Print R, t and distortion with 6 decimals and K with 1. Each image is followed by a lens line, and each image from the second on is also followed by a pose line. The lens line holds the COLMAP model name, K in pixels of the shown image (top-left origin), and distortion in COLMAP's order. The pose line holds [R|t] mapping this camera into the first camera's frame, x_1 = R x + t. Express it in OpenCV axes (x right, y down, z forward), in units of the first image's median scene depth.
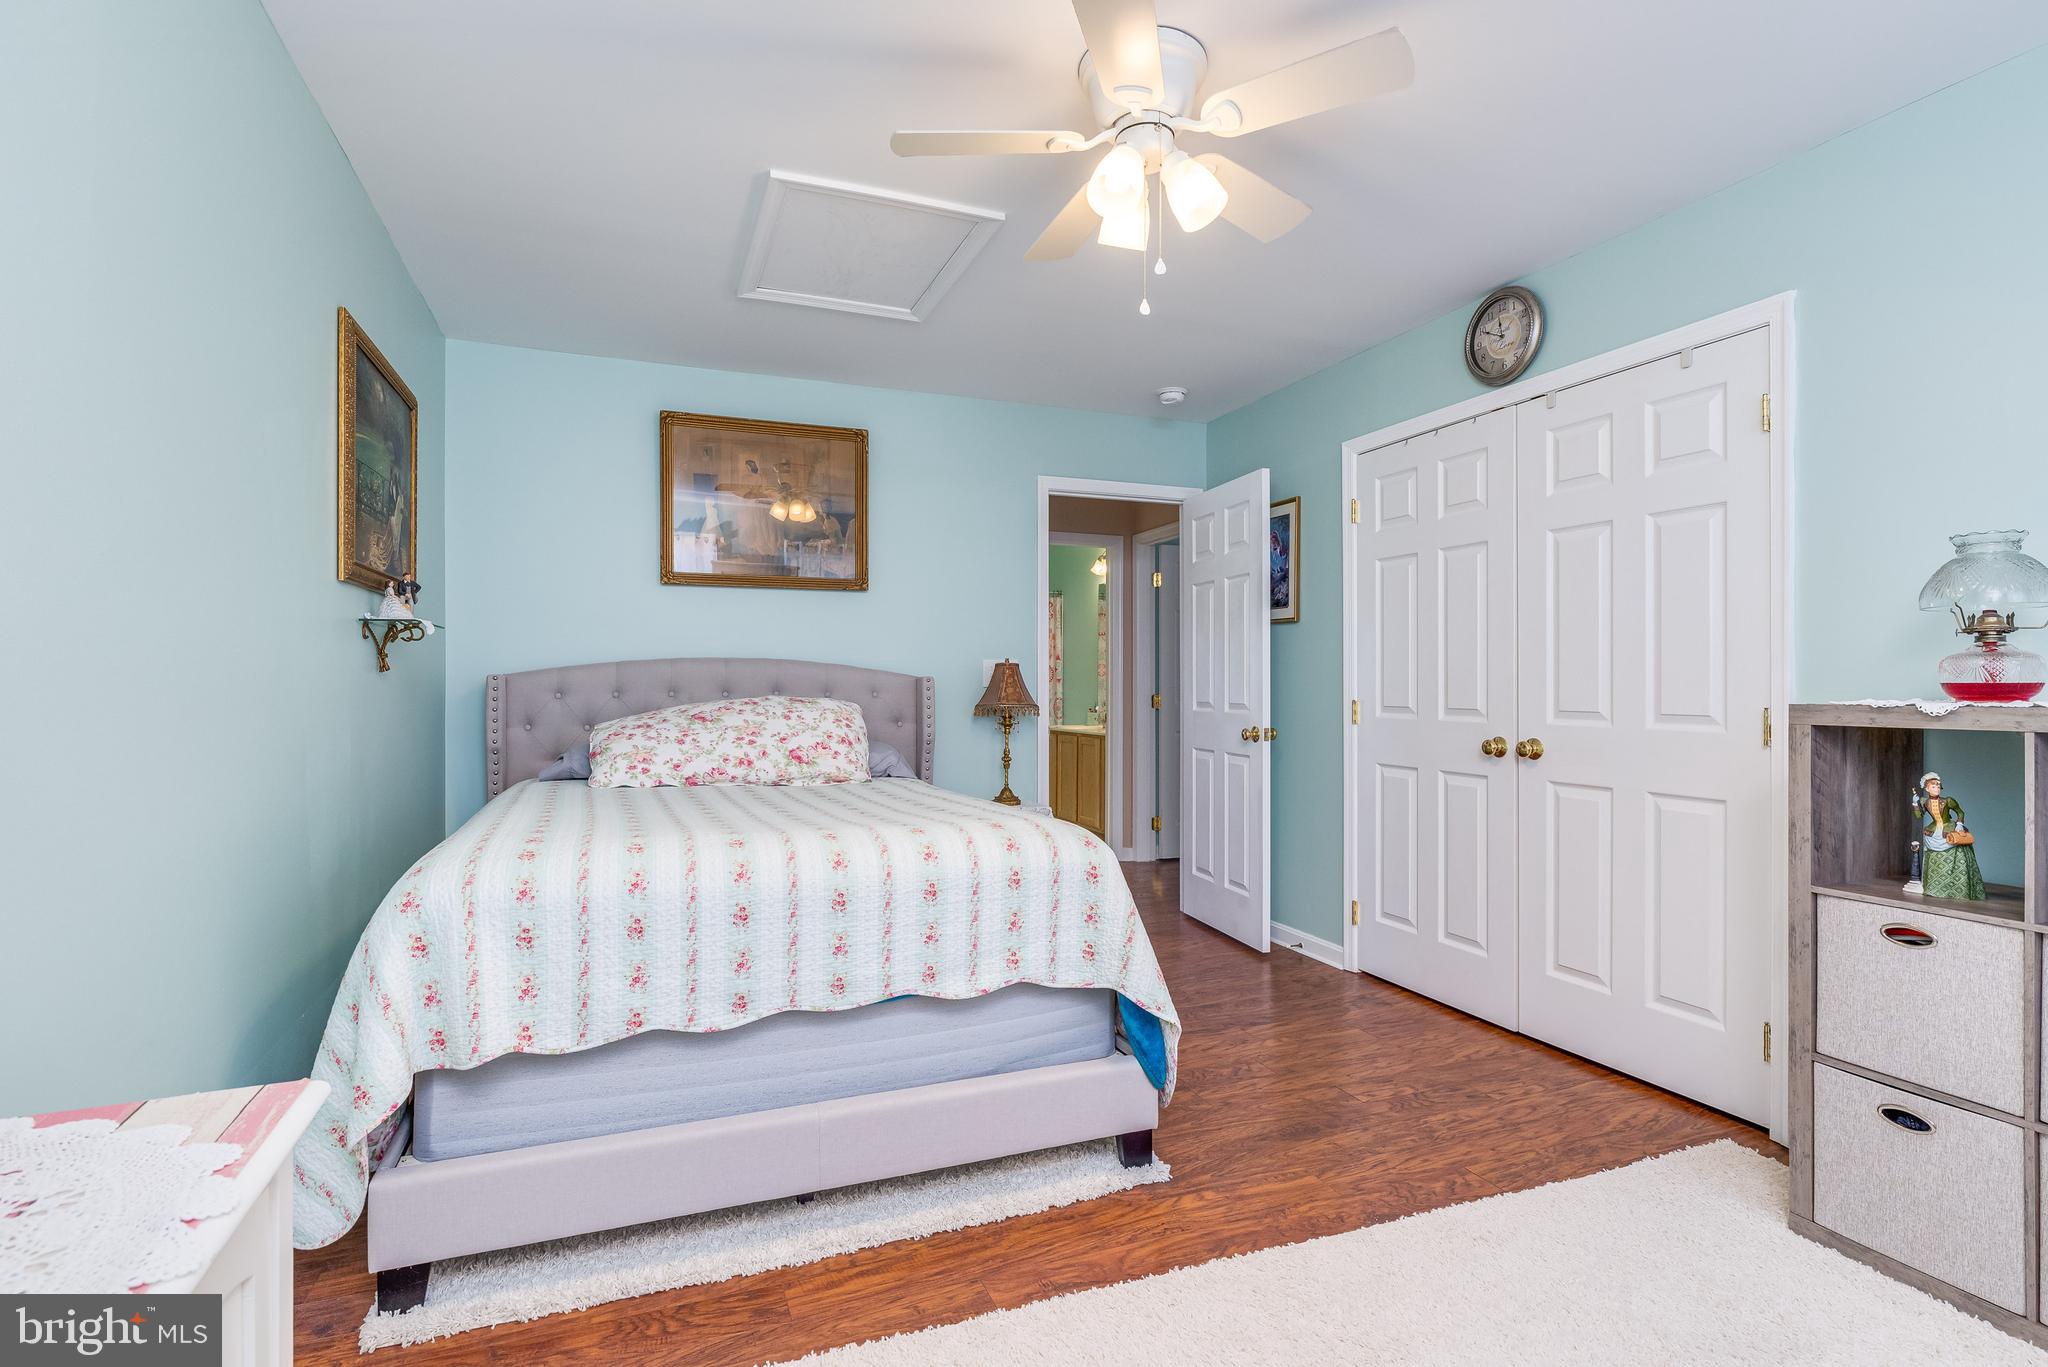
lens RADIAL K [[998.8, 0, 1020.3], [0, 998.8, 679.7], [0, 0, 1]] dist [0.001634, 0.000911]
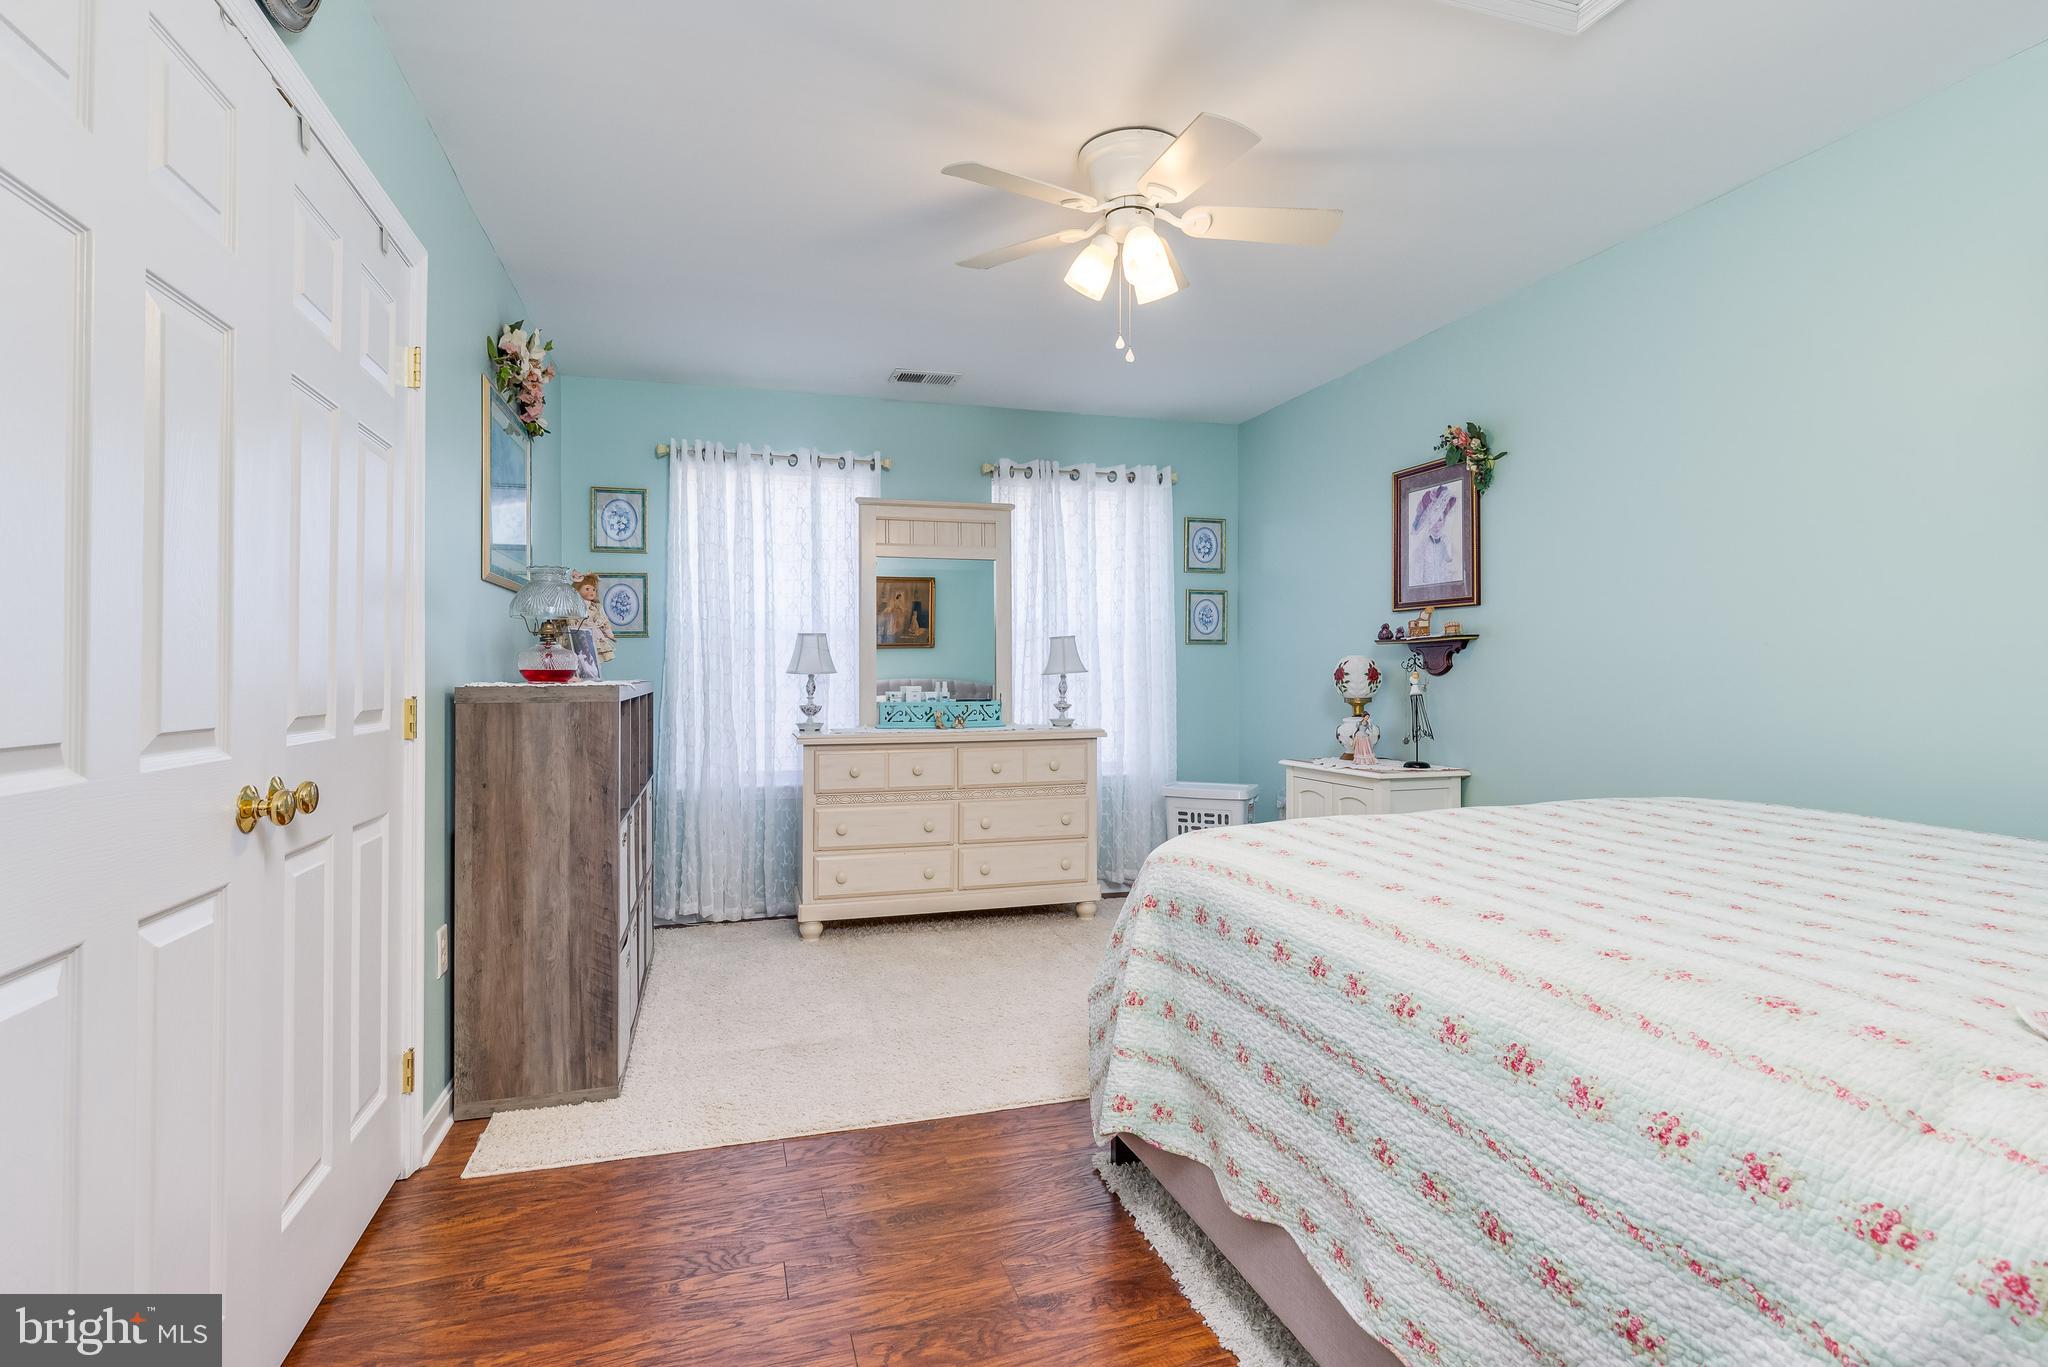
lens RADIAL K [[998.8, 0, 1020.3], [0, 998.8, 679.7], [0, 0, 1]] dist [0.001634, 0.000911]
pose [[-0.997355, 0.003743, 0.072583, 0.142071], [0.003644, 0.999992, -0.001497, 0.017769], [-0.072588, -0.001229, -0.997361, 1.903069]]
